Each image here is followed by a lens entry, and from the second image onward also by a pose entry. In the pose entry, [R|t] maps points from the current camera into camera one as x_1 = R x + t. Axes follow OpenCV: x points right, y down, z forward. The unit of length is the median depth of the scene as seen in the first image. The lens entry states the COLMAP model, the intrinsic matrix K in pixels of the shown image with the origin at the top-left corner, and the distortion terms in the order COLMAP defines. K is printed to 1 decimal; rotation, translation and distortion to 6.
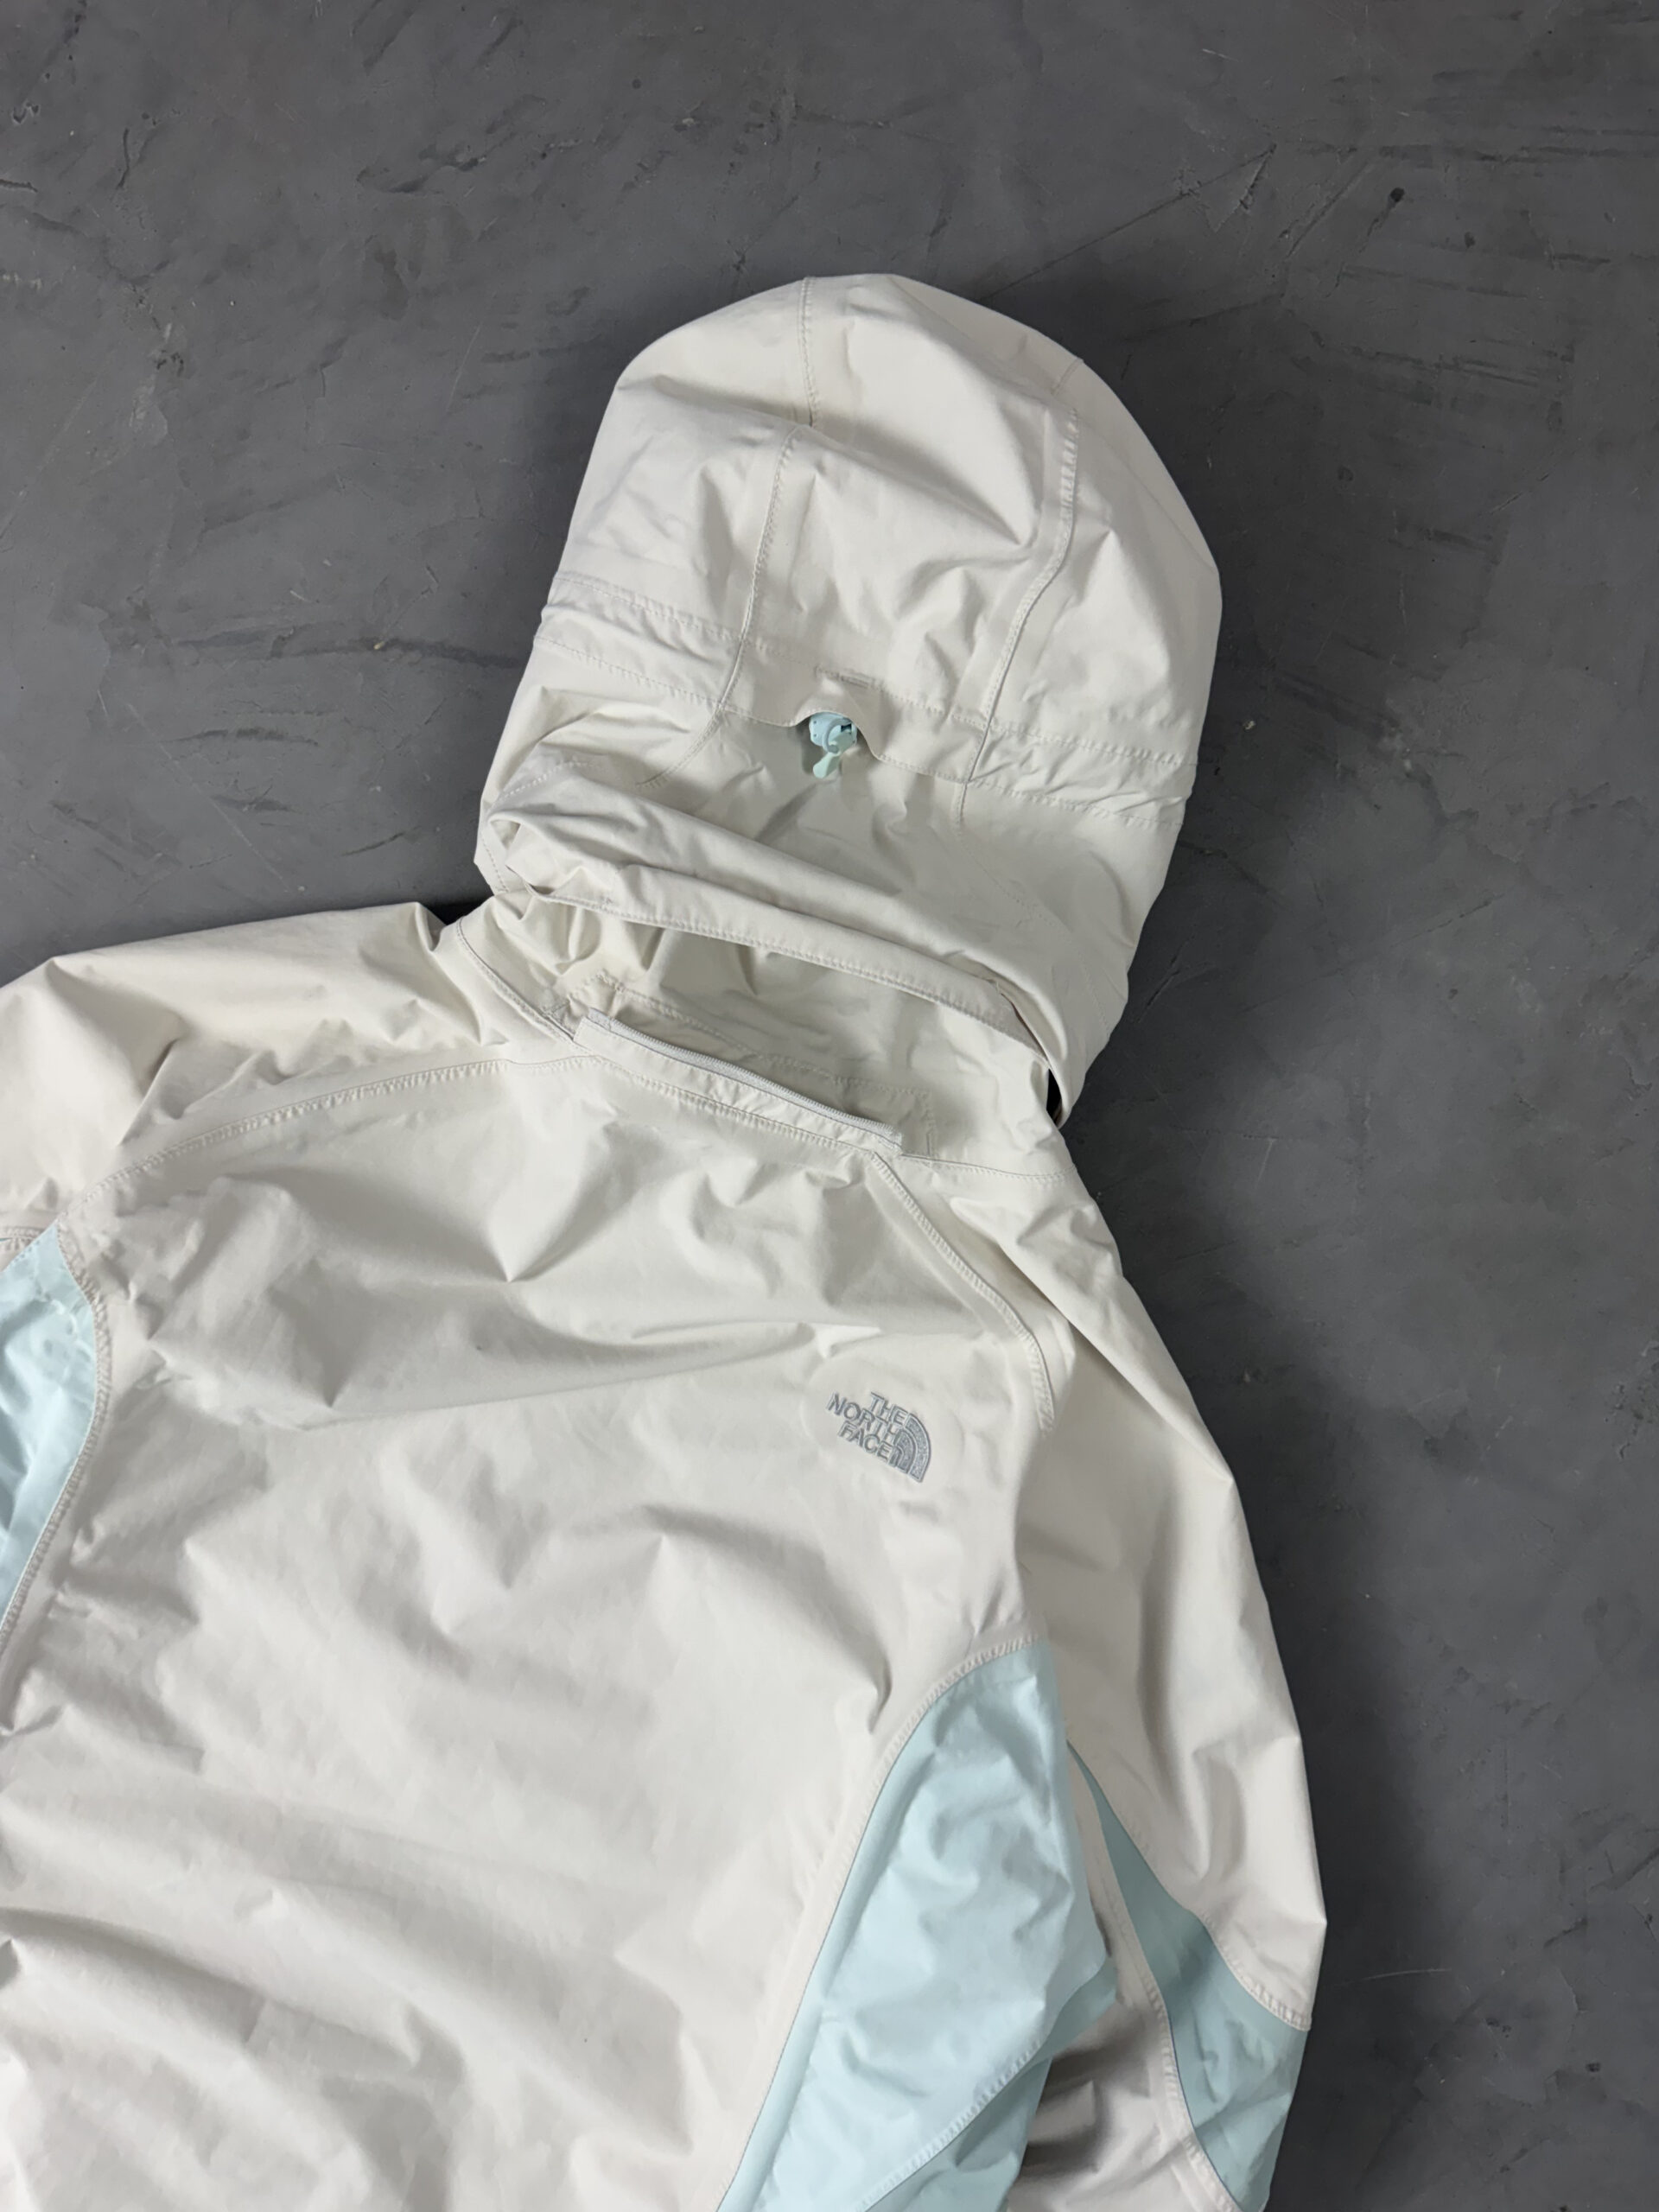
lens RADIAL K [[1593.4, 0, 845.0], [0, 1593.4, 1074.8], [0, 0, 1]] dist [-0.009791, -0.009812]
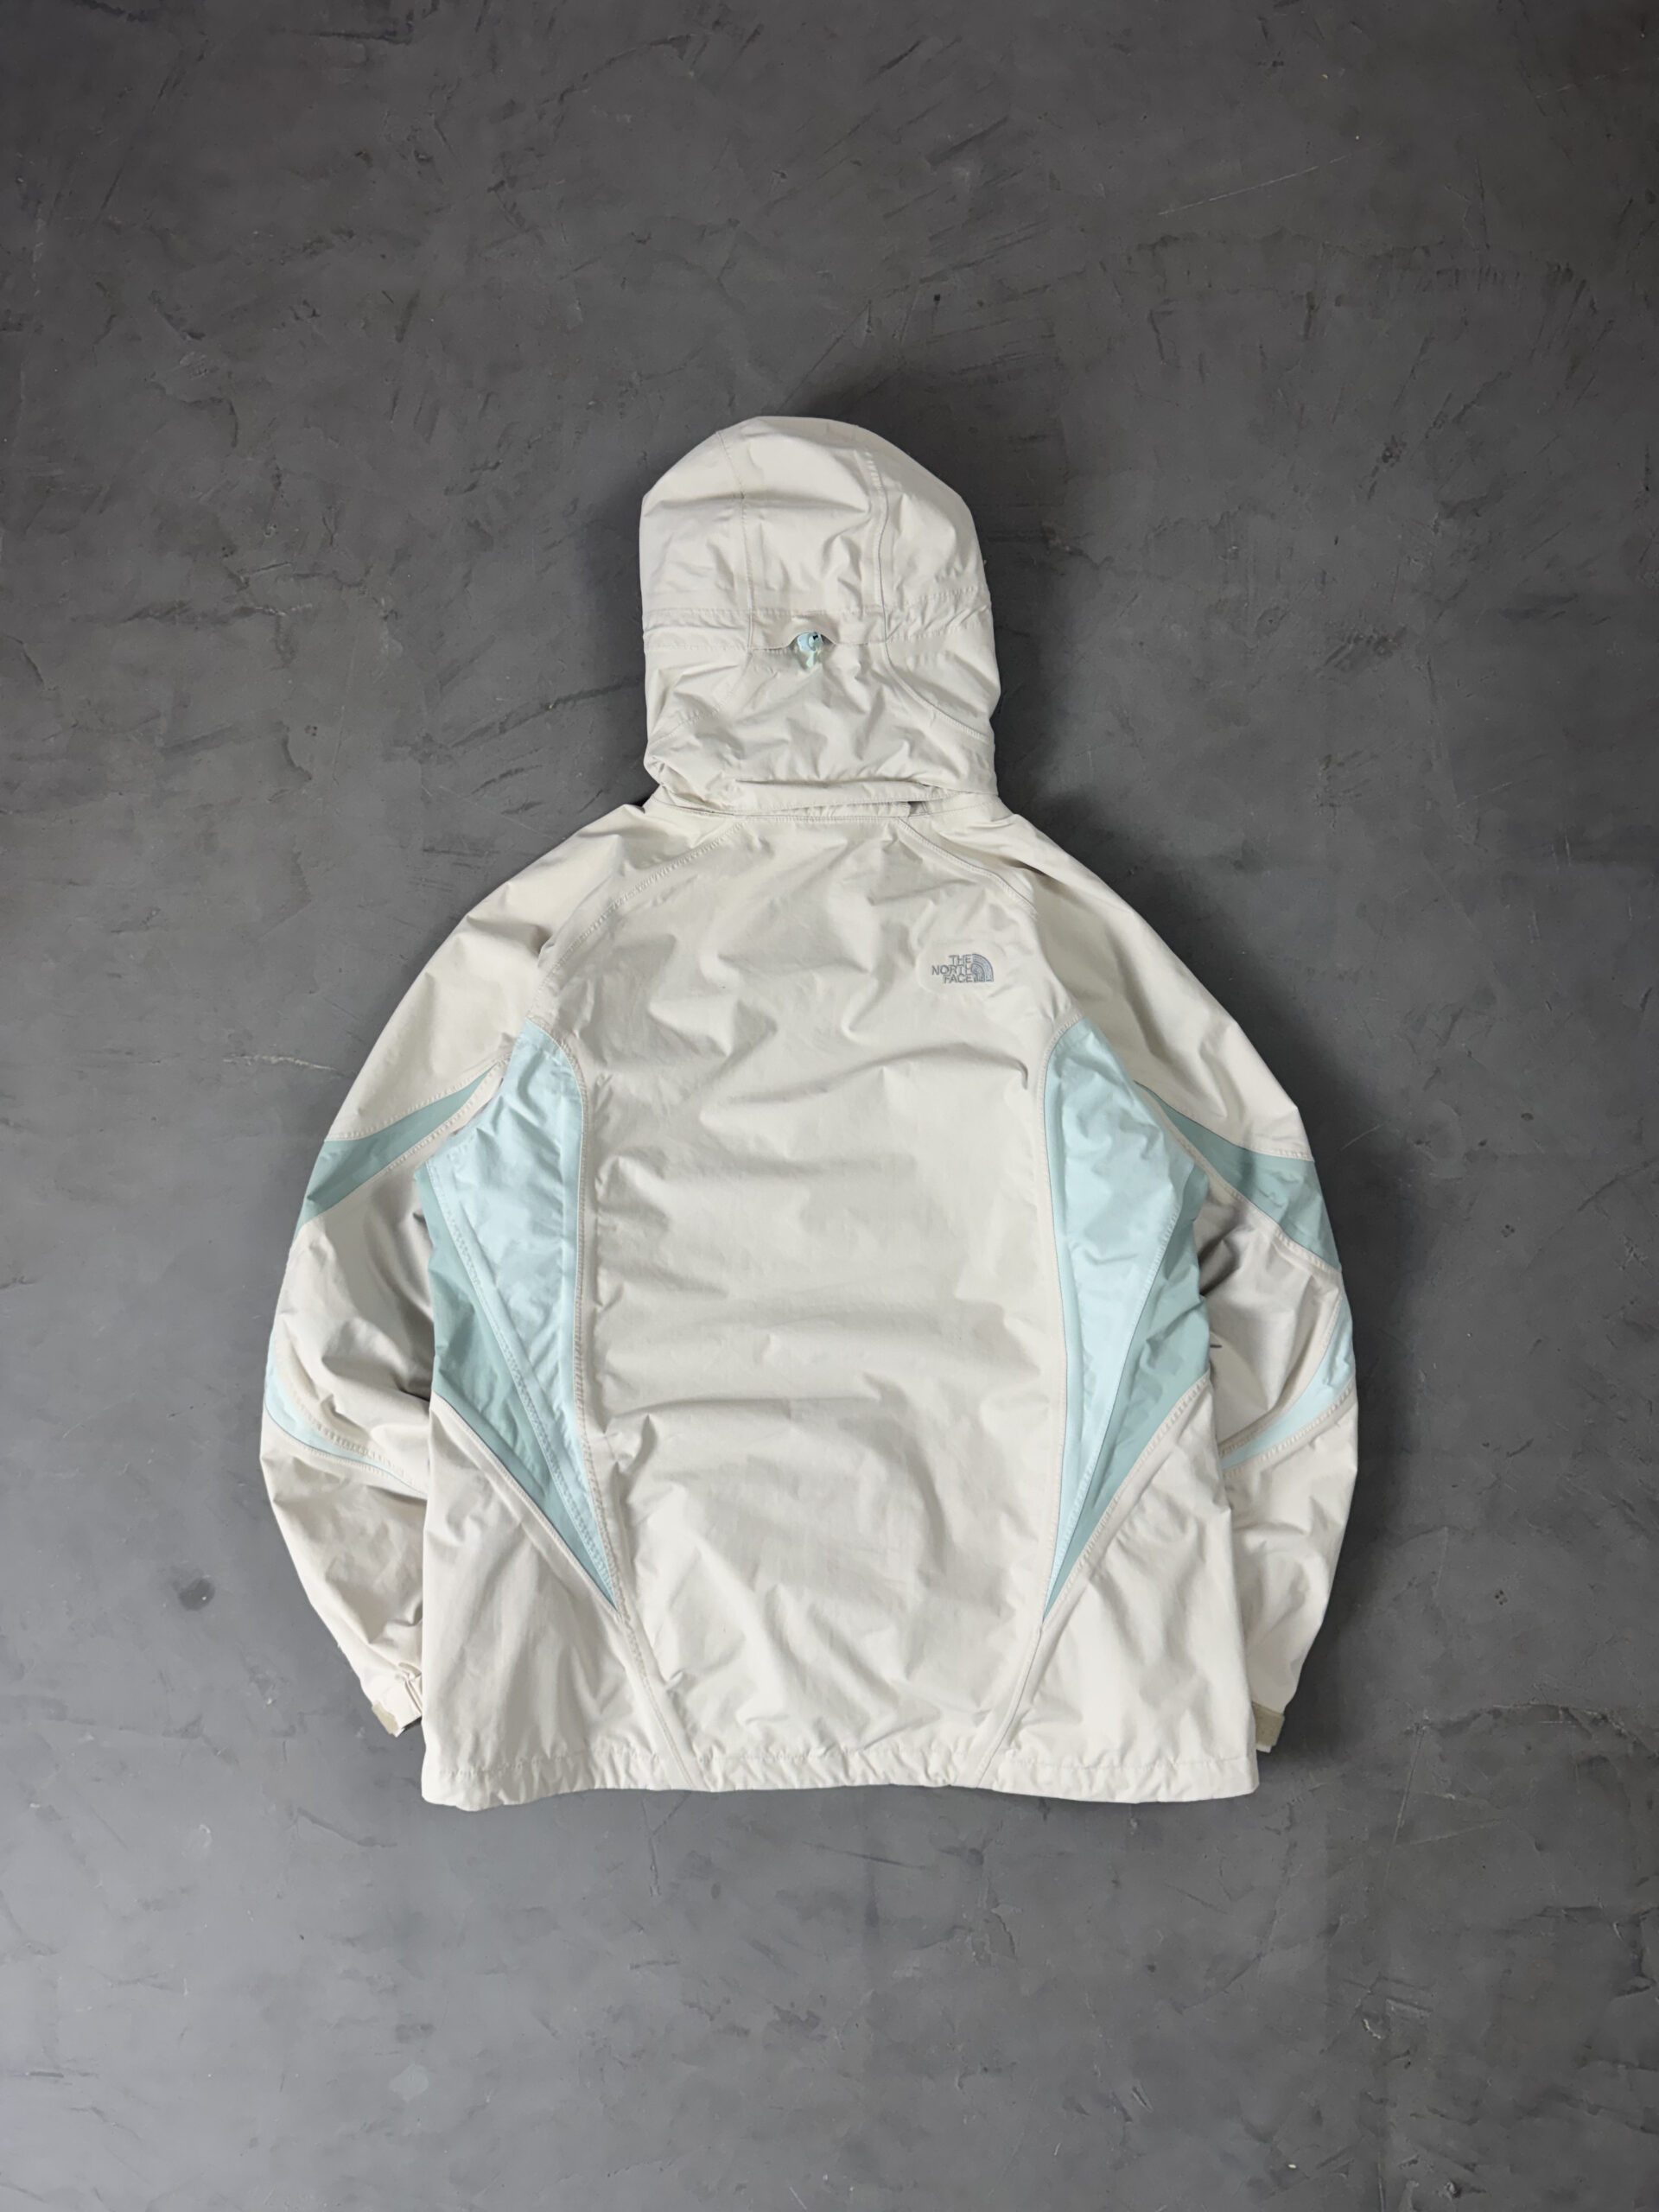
lens RADIAL K [[1593.4, 0, 845.0], [0, 1593.4, 1074.8], [0, 0, 1]] dist [-0.009791, -0.009812]
pose [[0.908870, -0.412682, 0.060403, -0.273733], [0.417001, 0.901916, -0.112508, 0.498298], [-0.008048, 0.127444, 0.991813, -0.842738]]
